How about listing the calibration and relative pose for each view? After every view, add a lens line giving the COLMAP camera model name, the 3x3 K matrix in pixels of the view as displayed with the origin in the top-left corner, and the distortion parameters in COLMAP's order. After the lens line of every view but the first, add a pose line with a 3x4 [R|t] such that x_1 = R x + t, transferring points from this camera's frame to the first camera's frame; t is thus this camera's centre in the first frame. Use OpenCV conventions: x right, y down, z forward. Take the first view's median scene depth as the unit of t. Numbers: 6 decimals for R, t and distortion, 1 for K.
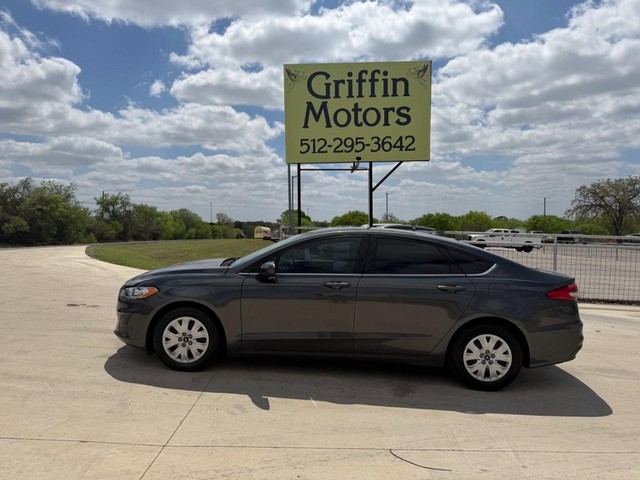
lens RADIAL K [[468.3, 0, 317.1], [0, 468.3, 253.1], [0, 0, 1]] dist [0.004080, -0.008245]
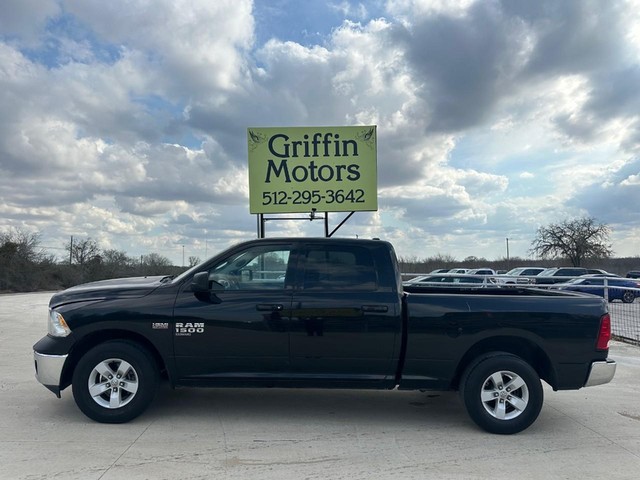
lens RADIAL K [[471.8, 0, 323.7], [0, 471.8, 239.7], [0, 0, 1]] dist [0.006240, -0.004005]
pose [[0.997747, -0.010742, 0.066229, 0.033051], [0.018420, 0.993027, -0.116443, 0.001953], [-0.064516, 0.117400, 0.990987, -0.109045]]
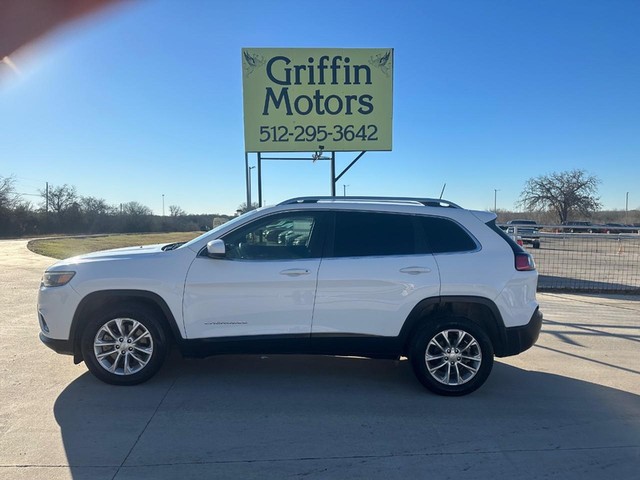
lens RADIAL K [[468.3, 0, 317.1], [0, 468.3, 253.1], [0, 0, 1]] dist [0.004080, -0.008245]
pose [[0.995723, -0.012102, 0.091595, -0.010528], [0.010619, 0.999805, 0.016656, 0.000840], [-0.091779, -0.015613, 0.995657, 0.028861]]
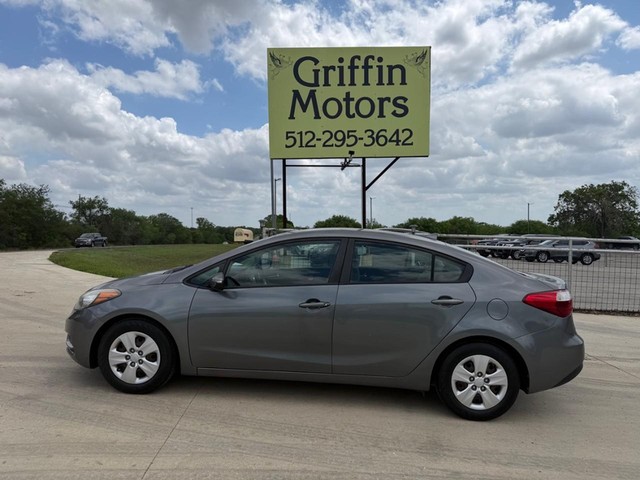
lens RADIAL K [[468.3, 0, 317.1], [0, 468.3, 253.1], [0, 0, 1]] dist [0.004080, -0.008245]
pose [[0.999349, 0.000380, 0.036086, -0.007917], [0.000044, 0.999931, -0.011726, -0.000390], [-0.036088, 0.011720, 0.999280, 0.104316]]
